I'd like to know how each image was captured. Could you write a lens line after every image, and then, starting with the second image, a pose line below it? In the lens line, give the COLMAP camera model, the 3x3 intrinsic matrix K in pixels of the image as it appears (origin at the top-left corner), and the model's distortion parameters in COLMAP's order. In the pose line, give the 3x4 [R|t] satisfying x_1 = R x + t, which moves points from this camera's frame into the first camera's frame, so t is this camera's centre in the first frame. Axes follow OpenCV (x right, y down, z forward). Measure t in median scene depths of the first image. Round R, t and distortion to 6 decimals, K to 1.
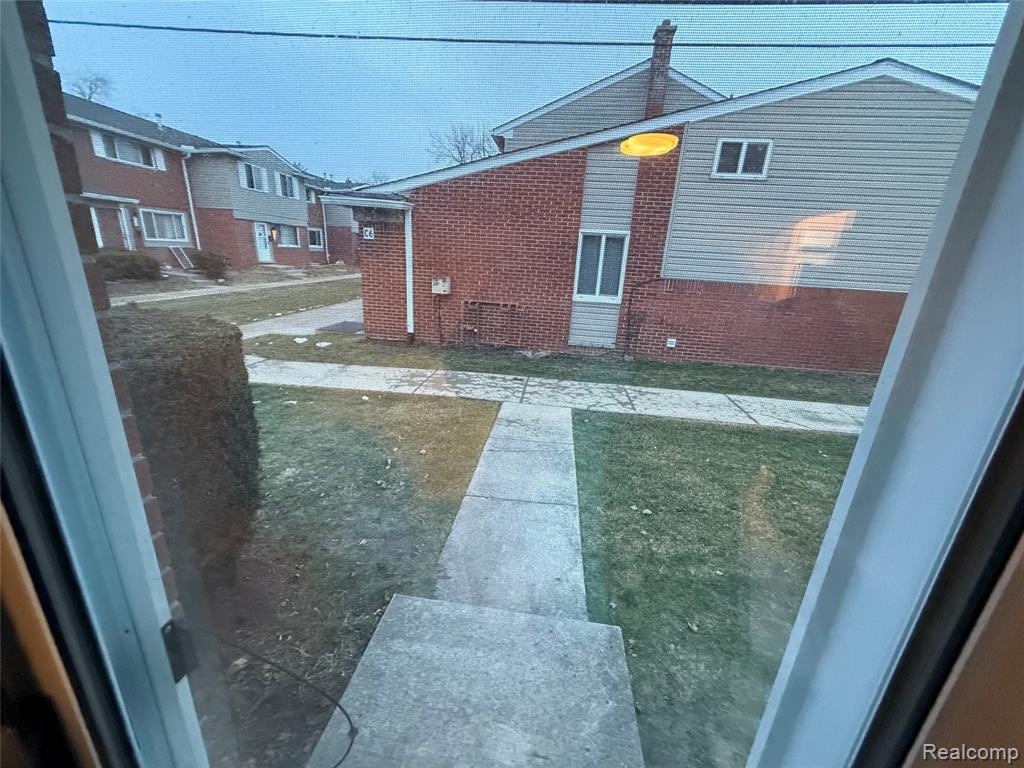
lens RADIAL K [[409.2, 0, 506.7], [0, 409.2, 386.2], [0, 0, 1]] dist [0.000593, -0.000023]
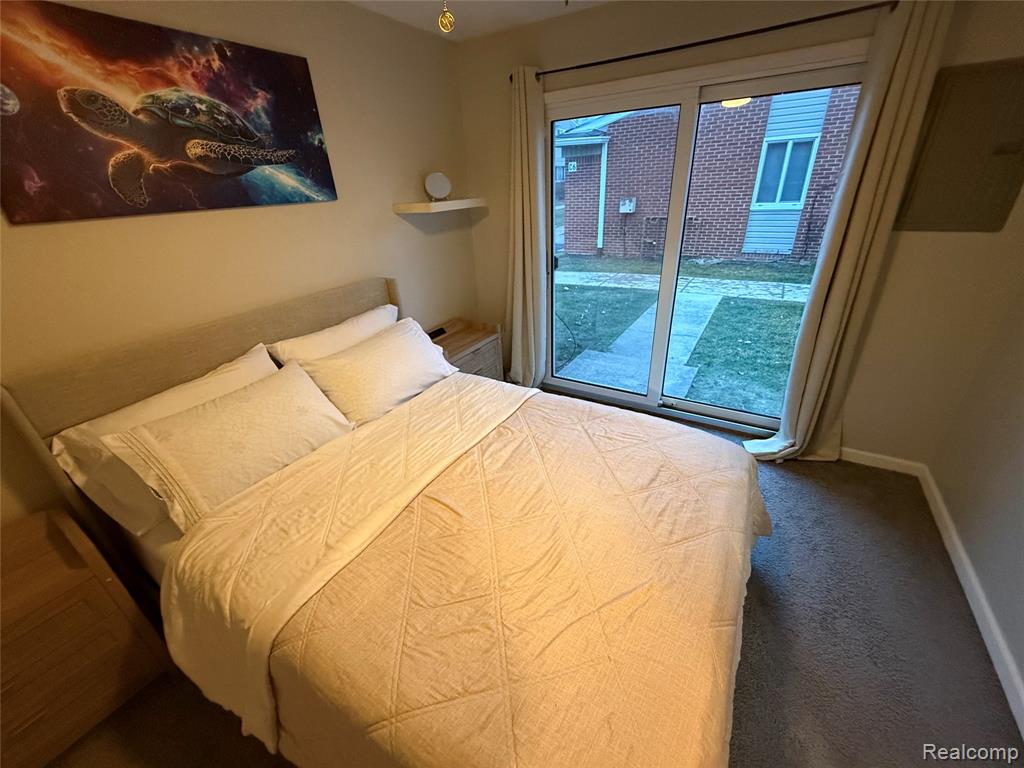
lens RADIAL K [[409.2, 0, 508.6], [0, 409.2, 386.5], [0, 0, 1]] dist [0.000593, -0.000023]
pose [[0.905860, 0.096438, -0.412454, 0.075858], [-0.033155, 0.986893, 0.157935, 0.109029], [0.422279, -0.129392, 0.897184, -0.323868]]
